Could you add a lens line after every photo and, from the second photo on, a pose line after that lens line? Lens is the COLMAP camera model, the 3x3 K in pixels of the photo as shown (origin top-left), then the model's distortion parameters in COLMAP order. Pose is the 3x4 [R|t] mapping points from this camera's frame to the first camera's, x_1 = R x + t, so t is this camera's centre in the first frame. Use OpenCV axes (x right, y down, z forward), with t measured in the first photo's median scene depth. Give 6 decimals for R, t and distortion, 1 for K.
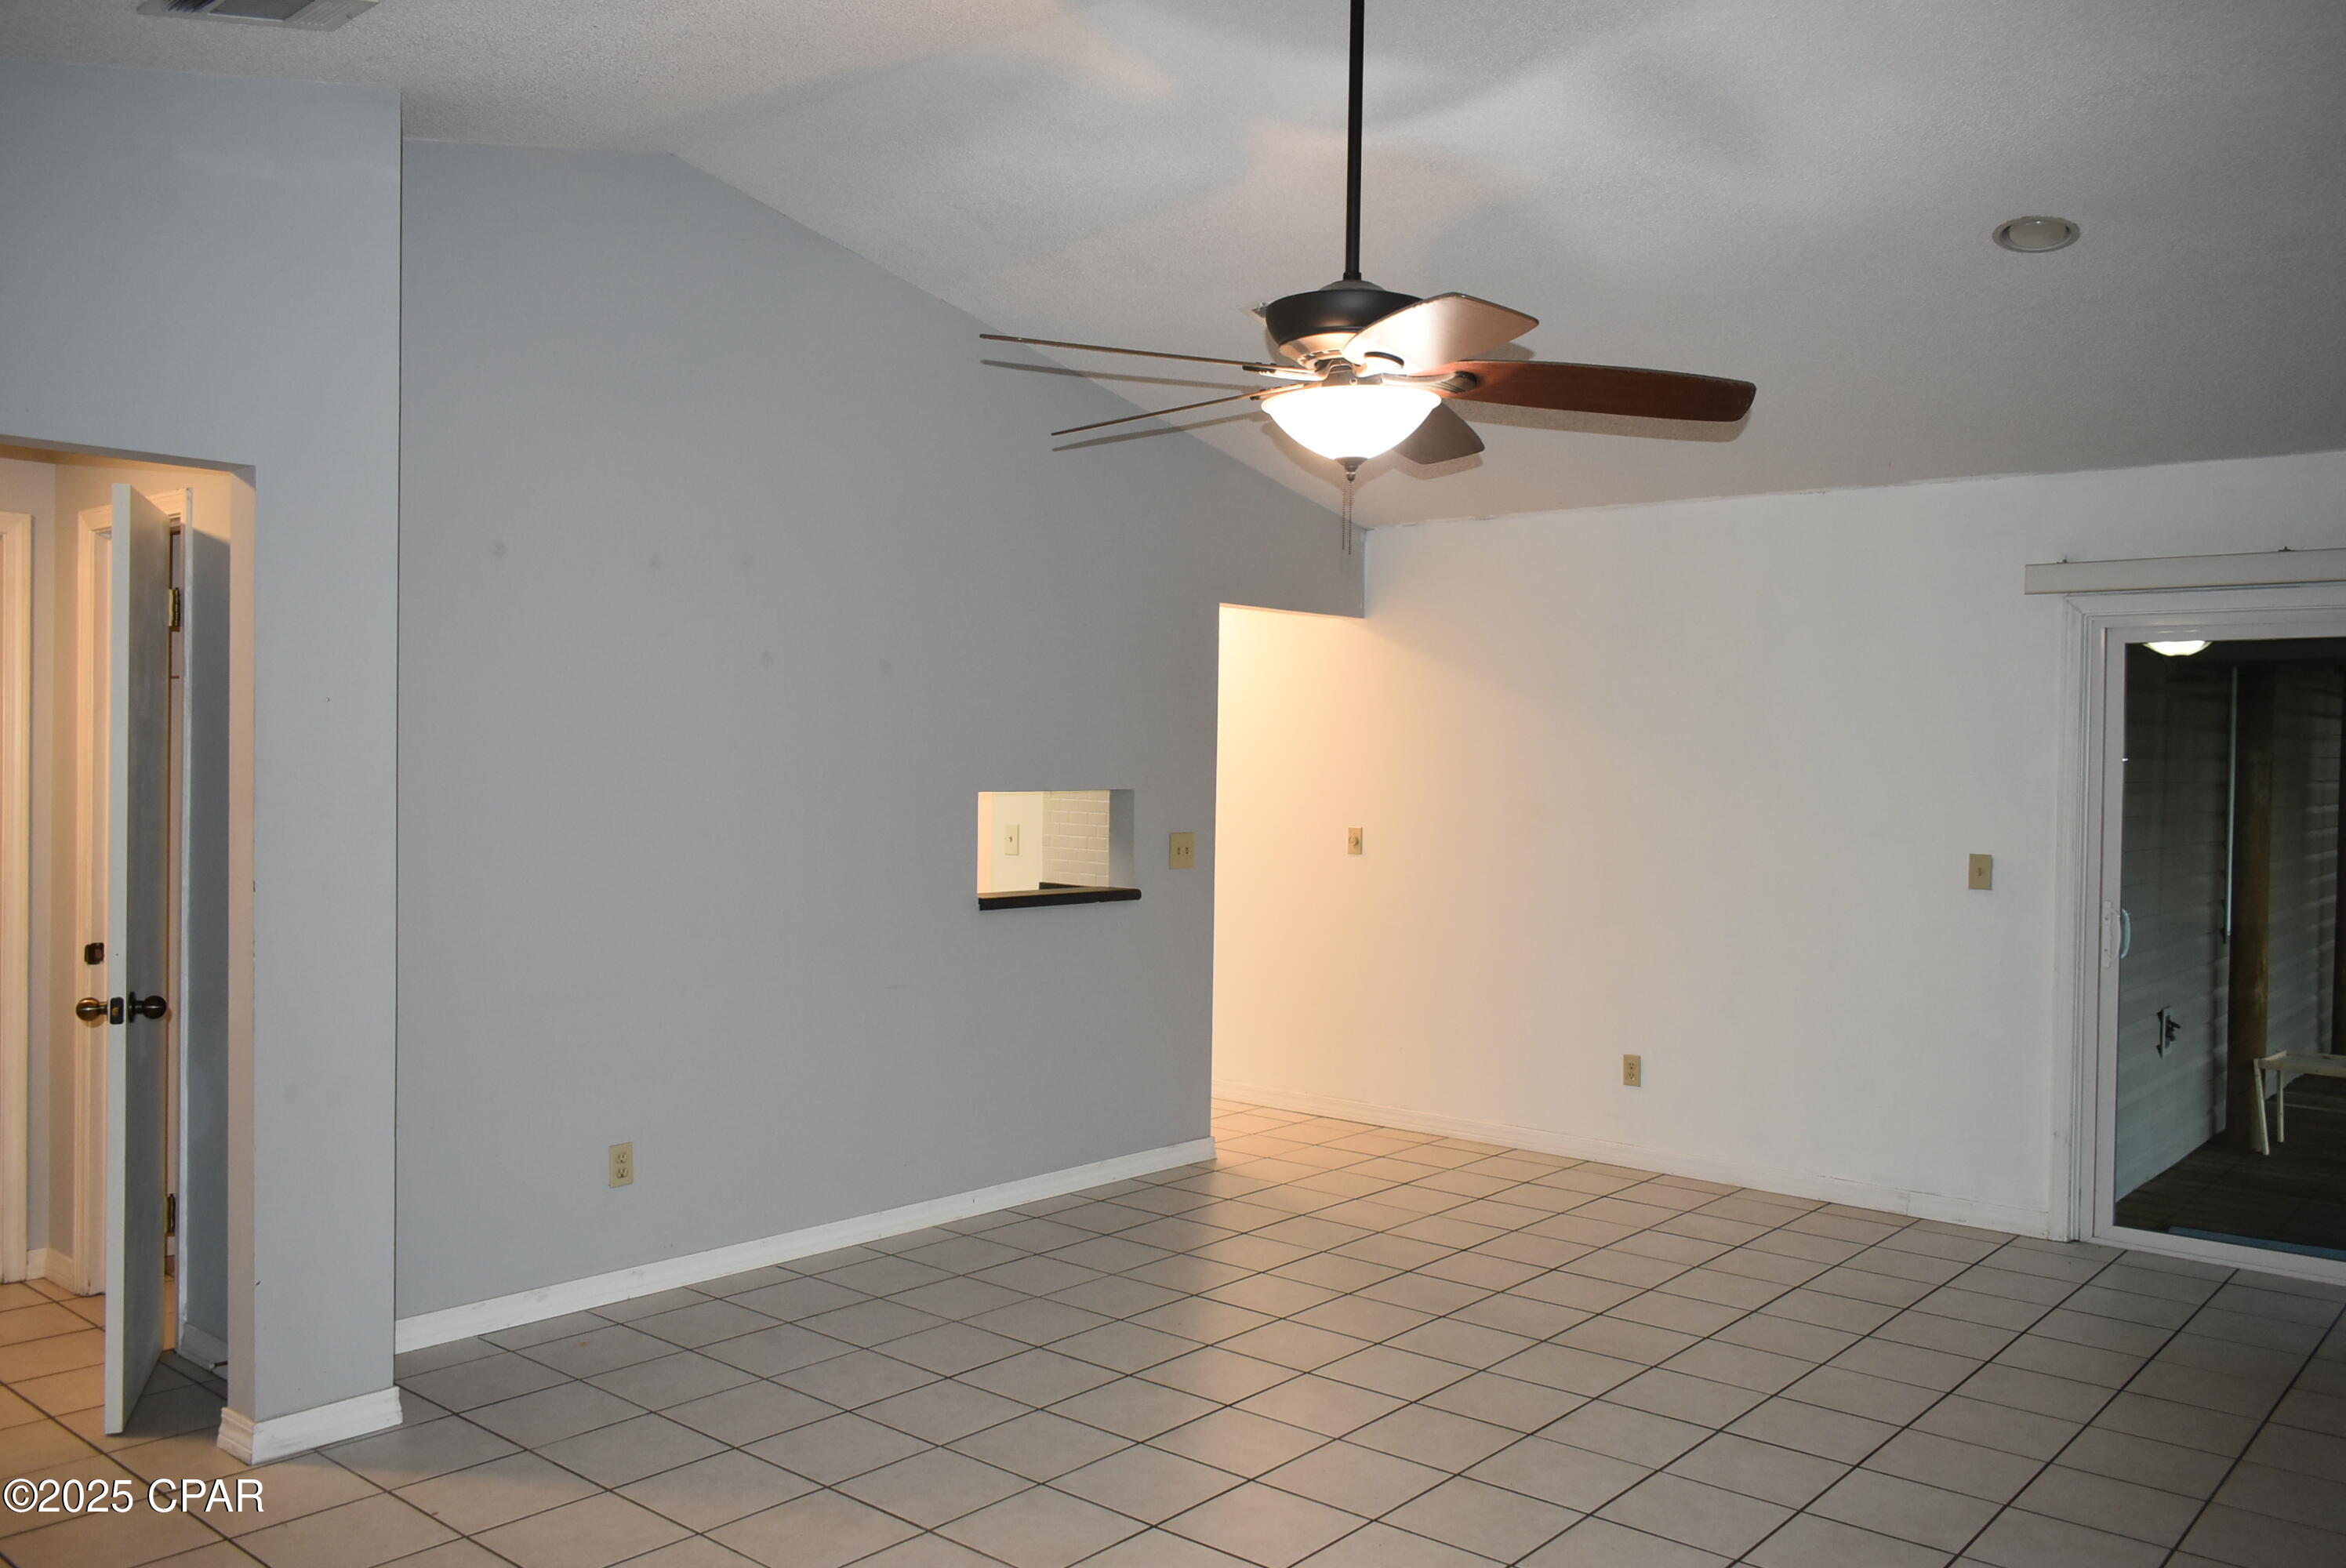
lens RADIAL K [[1822.9, 0, 1185.3], [0, 1822.9, 792.6], [0, 0, 1]] dist [-0.022309, 0.015452]
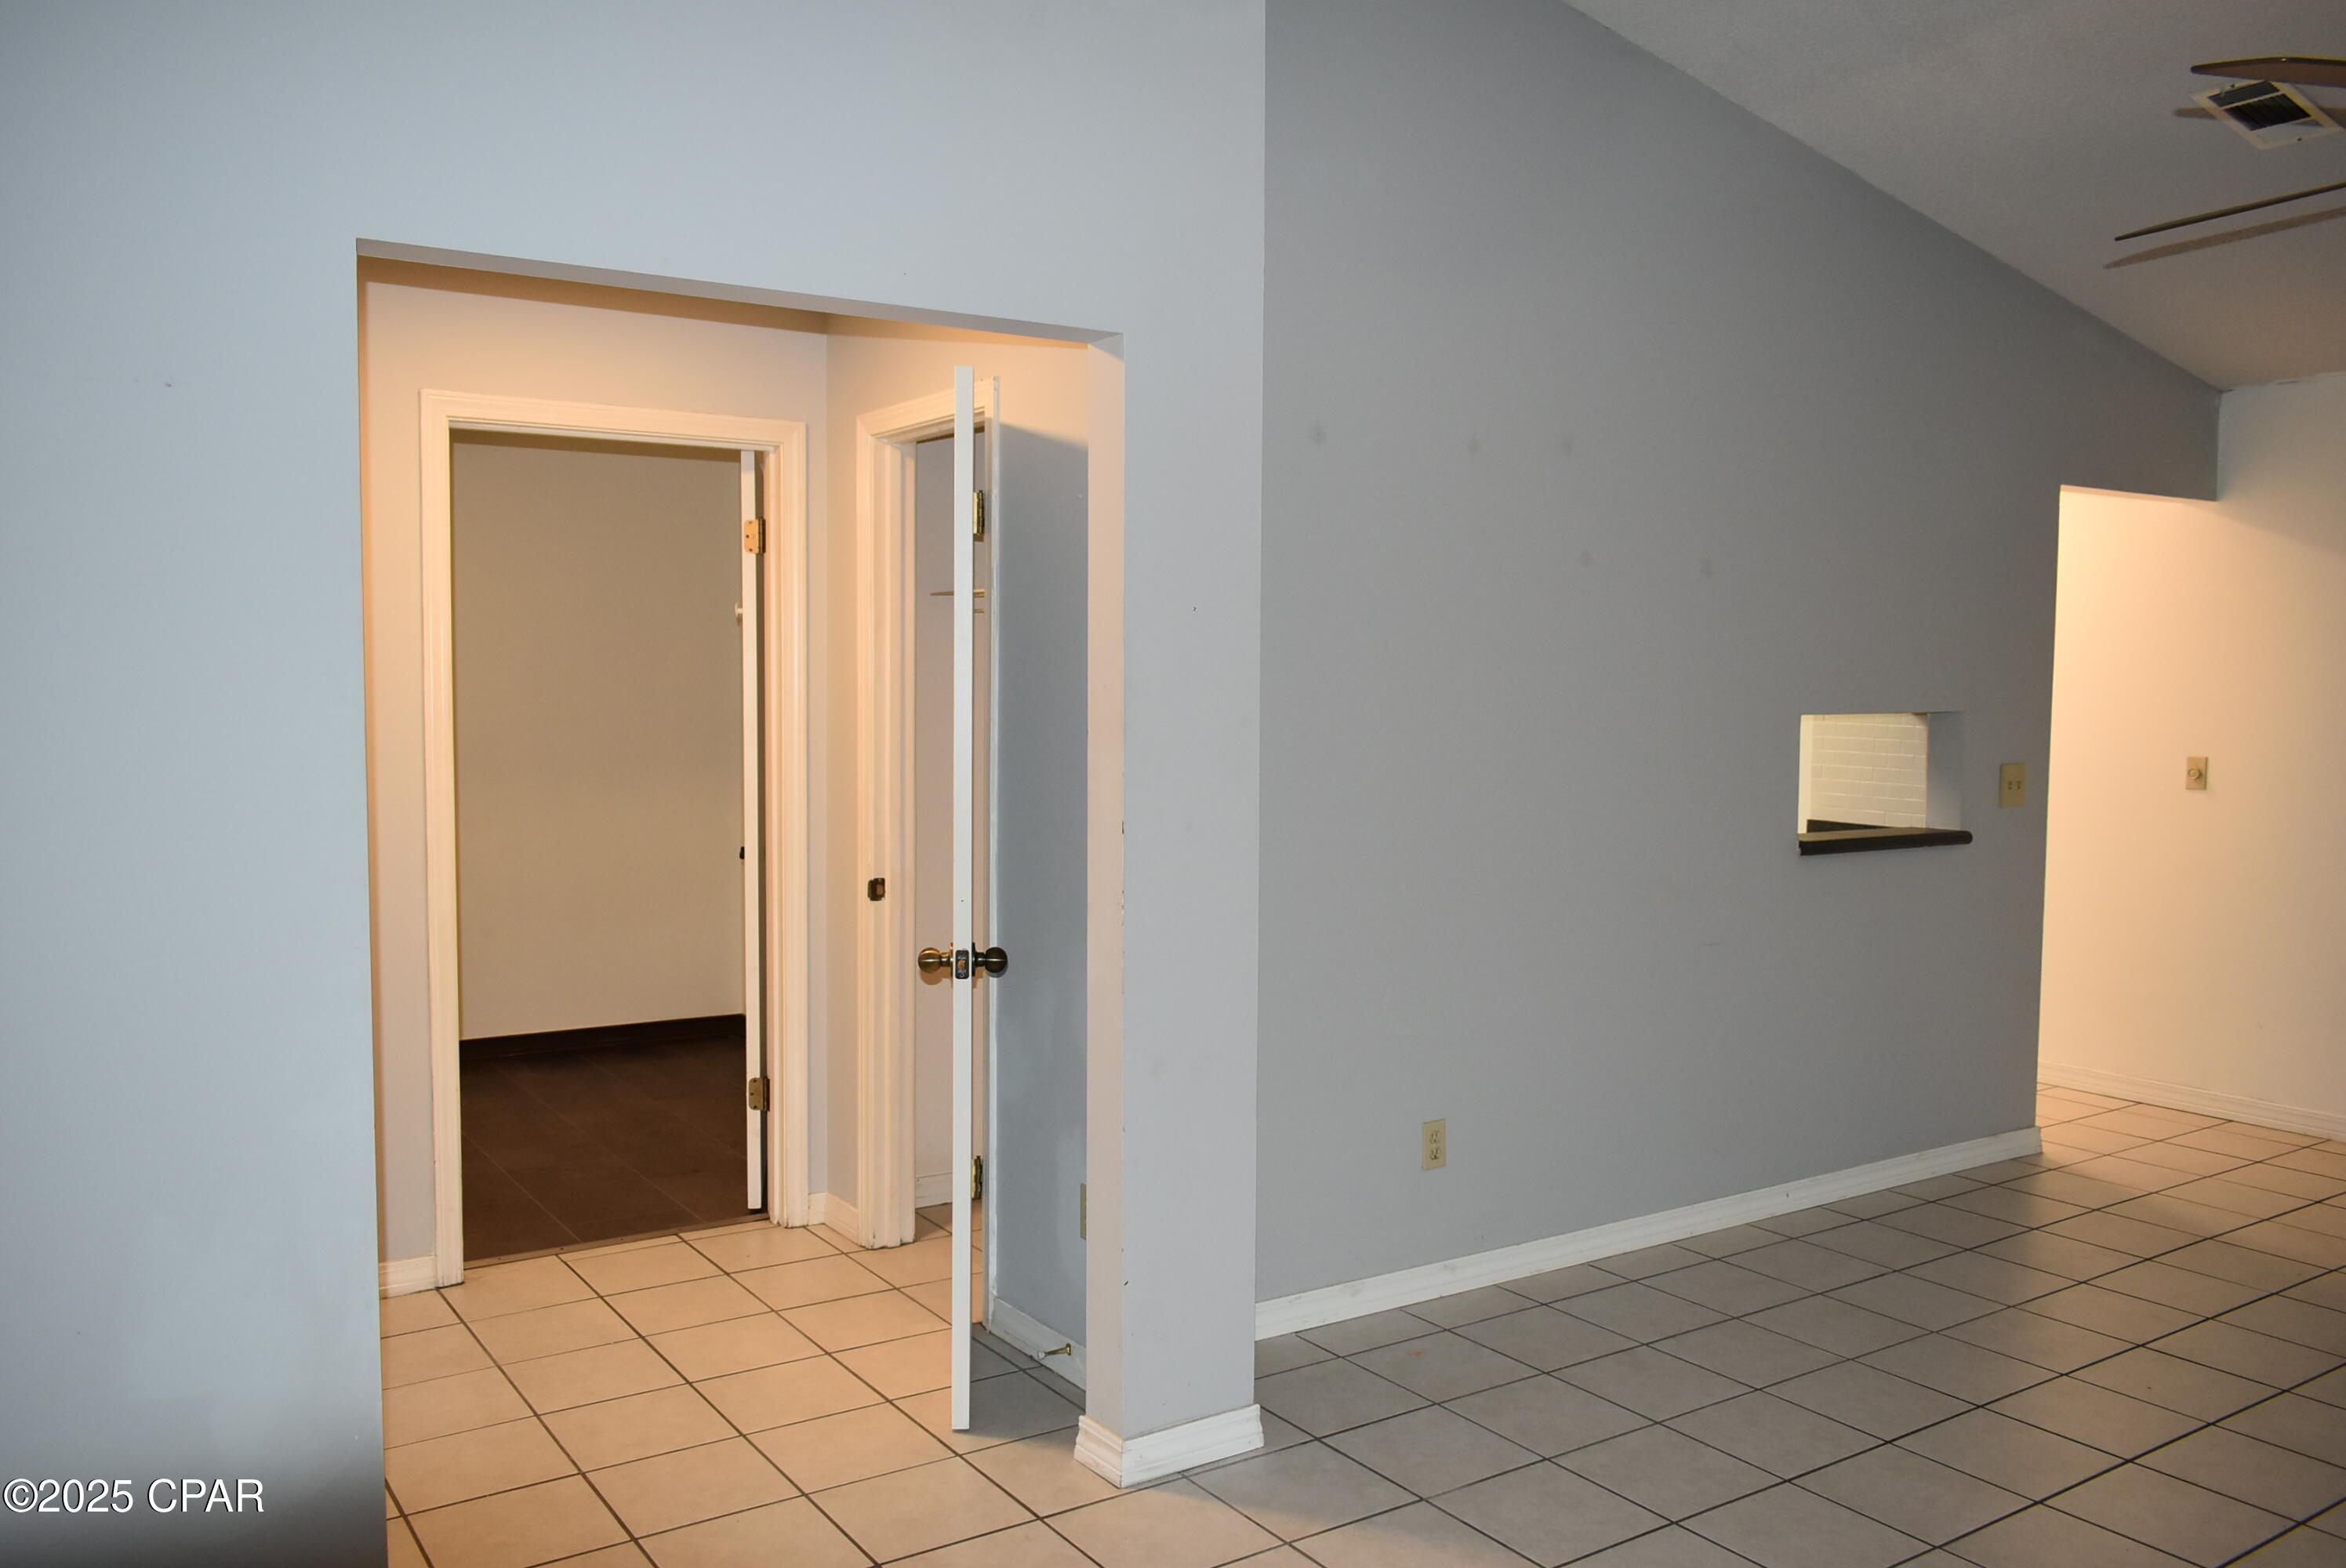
lens RADIAL K [[1822.9, 0, 1186.7], [0, 1822.9, 791.1], [0, 0, 1]] dist [-0.022309, 0.015452]
pose [[0.963608, 0.010201, -0.267124, -0.195715], [0.001408, 0.999064, 0.043232, -0.002464], [0.267315, -0.042035, 0.962692, 0.136458]]
